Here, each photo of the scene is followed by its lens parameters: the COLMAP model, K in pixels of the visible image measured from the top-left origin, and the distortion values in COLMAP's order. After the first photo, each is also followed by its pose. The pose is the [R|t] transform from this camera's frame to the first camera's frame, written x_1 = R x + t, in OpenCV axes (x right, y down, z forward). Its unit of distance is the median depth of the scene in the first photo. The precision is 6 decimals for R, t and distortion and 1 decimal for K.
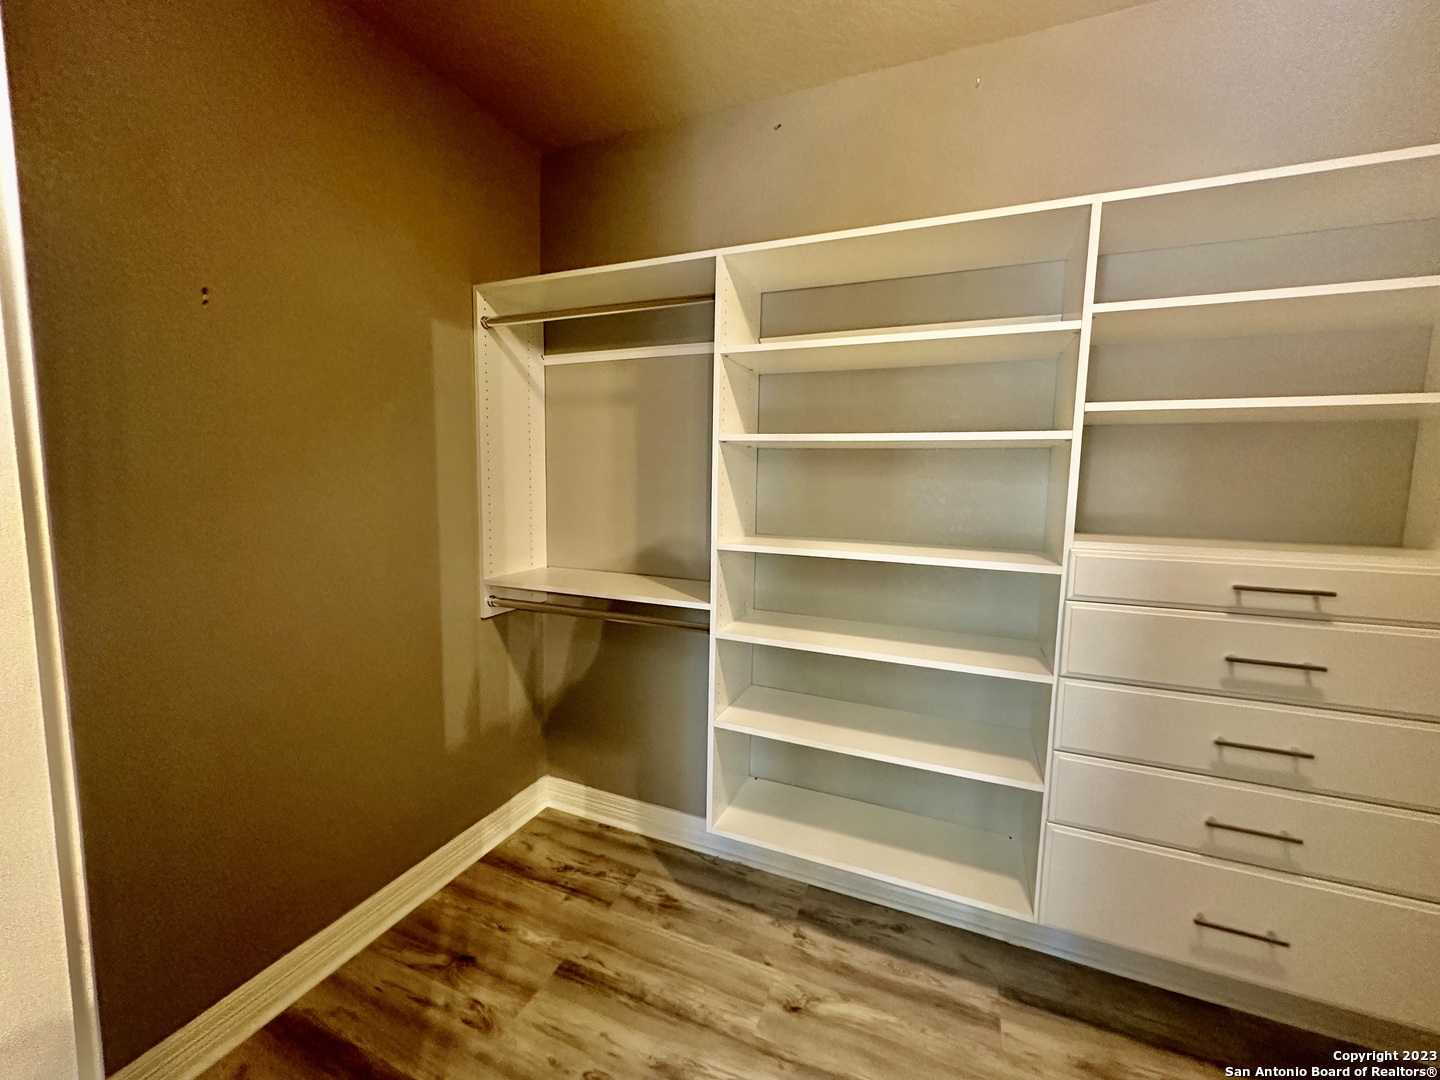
lens RADIAL K [[575.5, 0, 717.9], [0, 575.5, 538.0], [0, 0, 1]] dist [-0.000993, 0.000471]
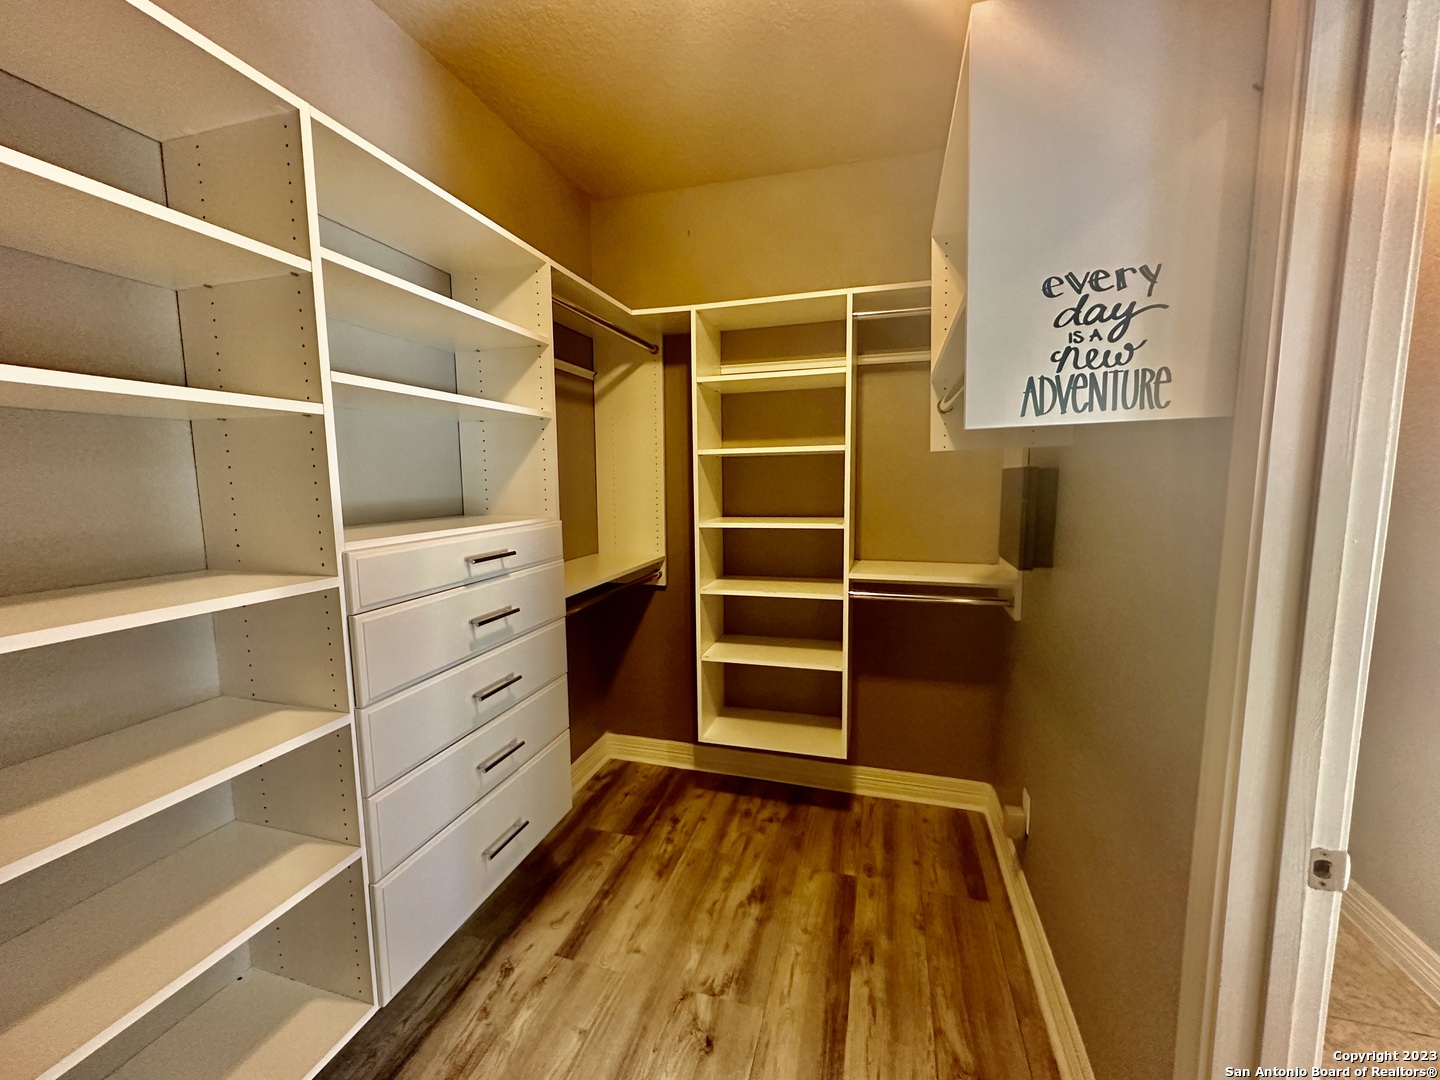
lens RADIAL K [[575.5, 0, 716.9], [0, 575.5, 539.3], [0, 0, 1]] dist [-0.000993, 0.000471]
pose [[-0.114588, -0.129345, 0.984956, -0.248003], [0.112133, 0.983467, 0.142195, -0.059432], [-0.987064, 0.126740, -0.098190, 0.586841]]
